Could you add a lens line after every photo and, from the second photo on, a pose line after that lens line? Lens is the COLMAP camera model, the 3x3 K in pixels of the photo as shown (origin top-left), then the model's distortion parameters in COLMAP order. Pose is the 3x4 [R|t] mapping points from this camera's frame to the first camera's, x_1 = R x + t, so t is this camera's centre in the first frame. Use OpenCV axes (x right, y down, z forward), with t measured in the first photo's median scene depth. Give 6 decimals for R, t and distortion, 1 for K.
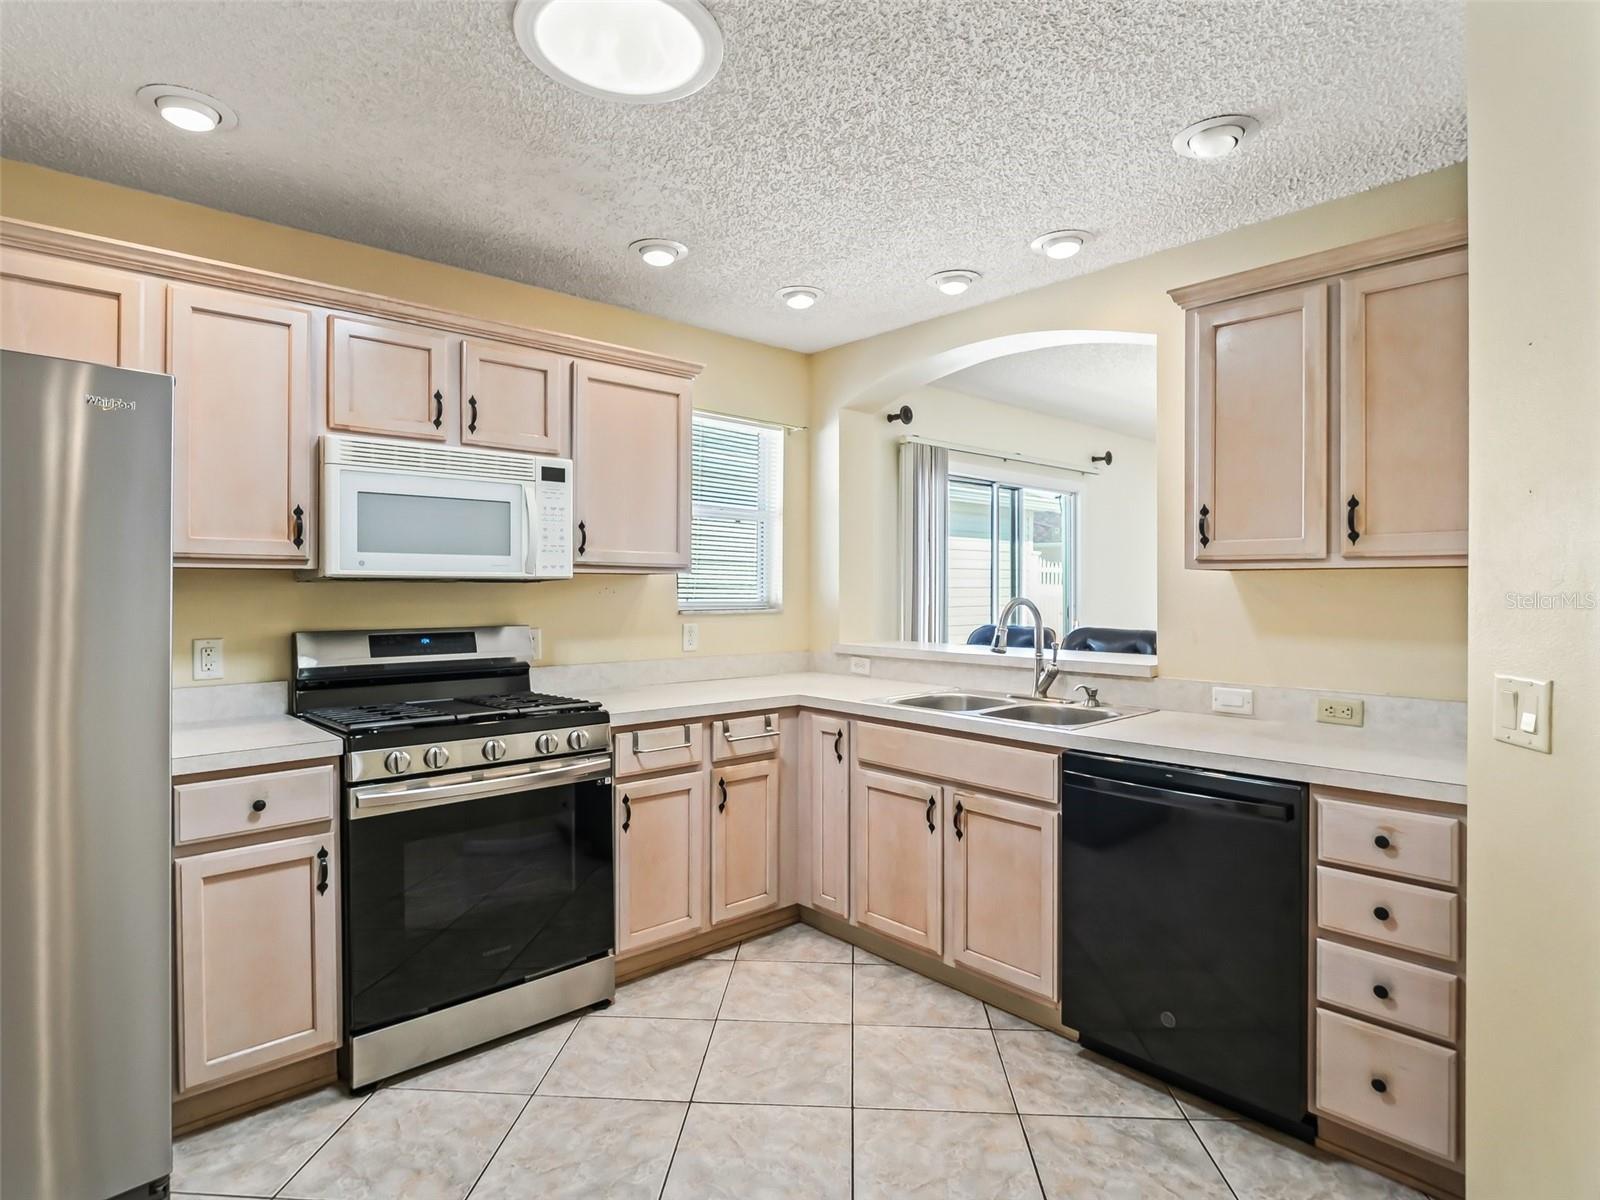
lens RADIAL K [[859.3, 0, 797.1], [0, 859.3, 586.4], [0, 0, 1]] dist [-0.000025, -0.000033]
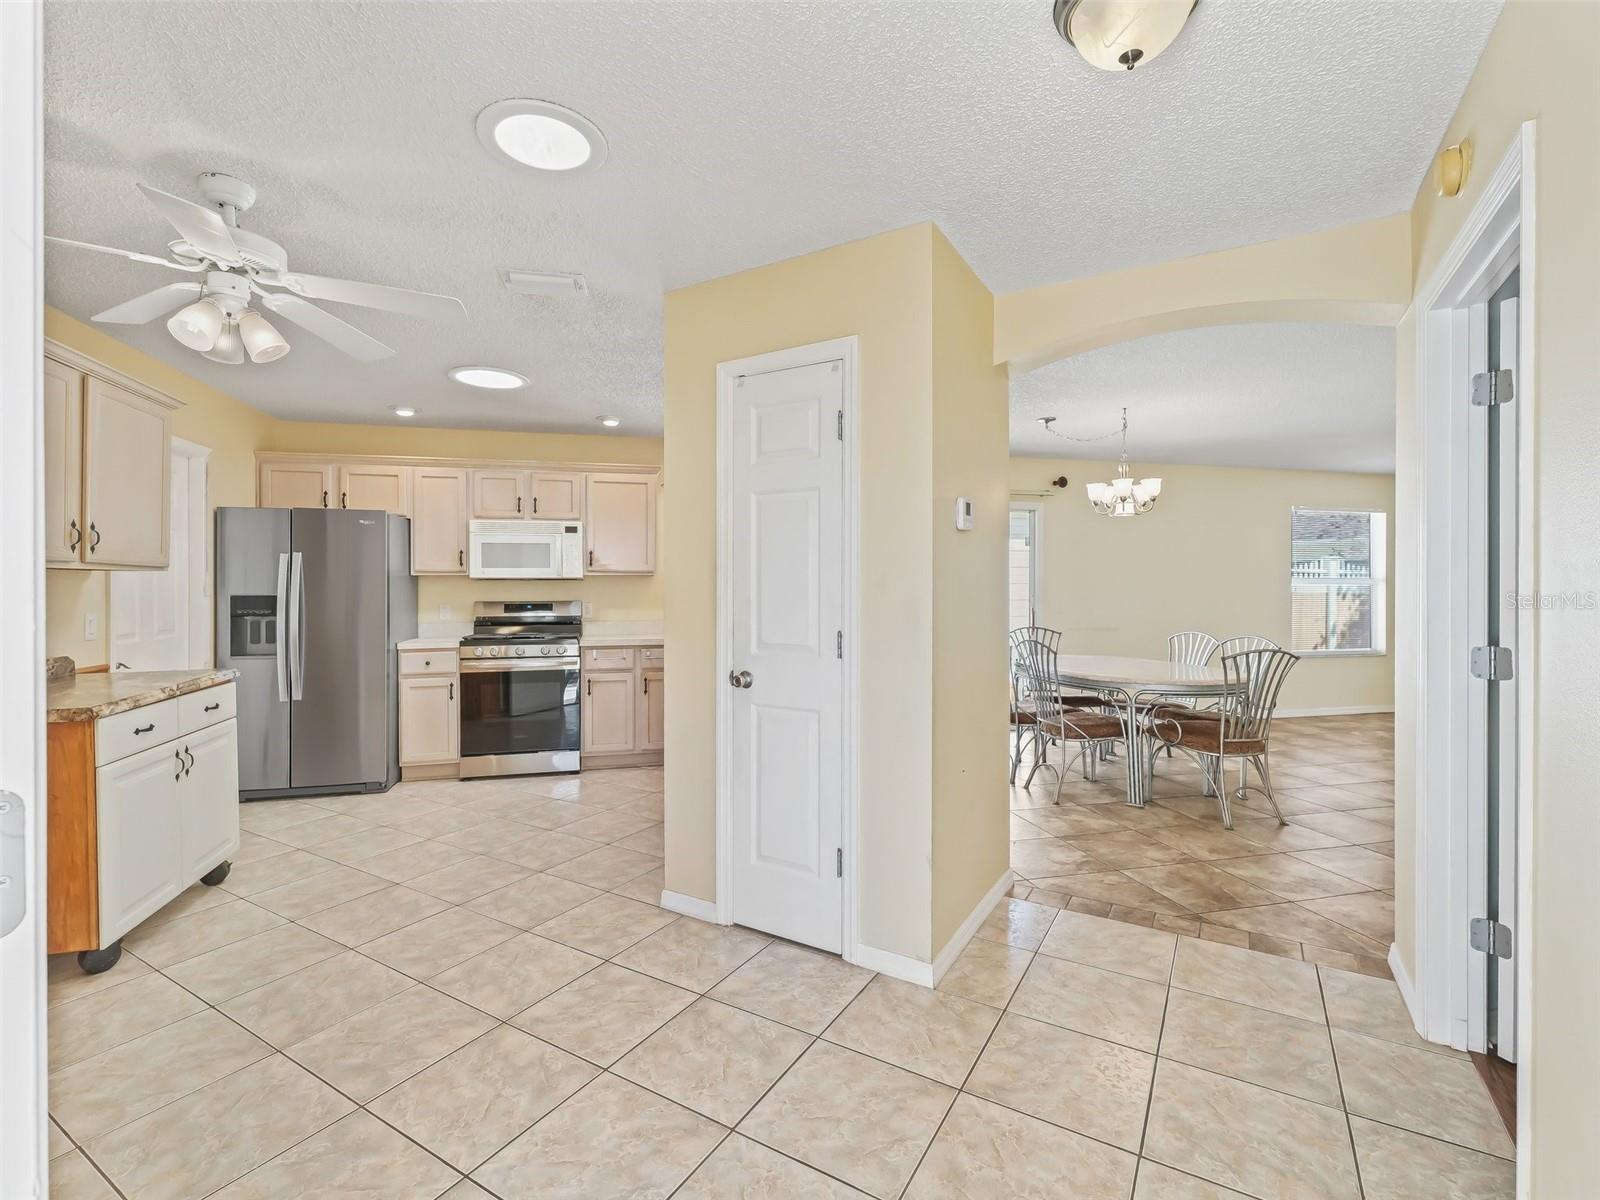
lens RADIAL K [[733.2, 0, 782.3], [0, 733.2, 585.8], [0, 0, 1]] dist [0.012950, -0.004931]
pose [[0.882193, -0.005397, -0.470857, 1.101692], [0.005777, 0.999983, -0.000639, 0.015189], [0.470852, -0.002157, 0.882210, -0.390603]]
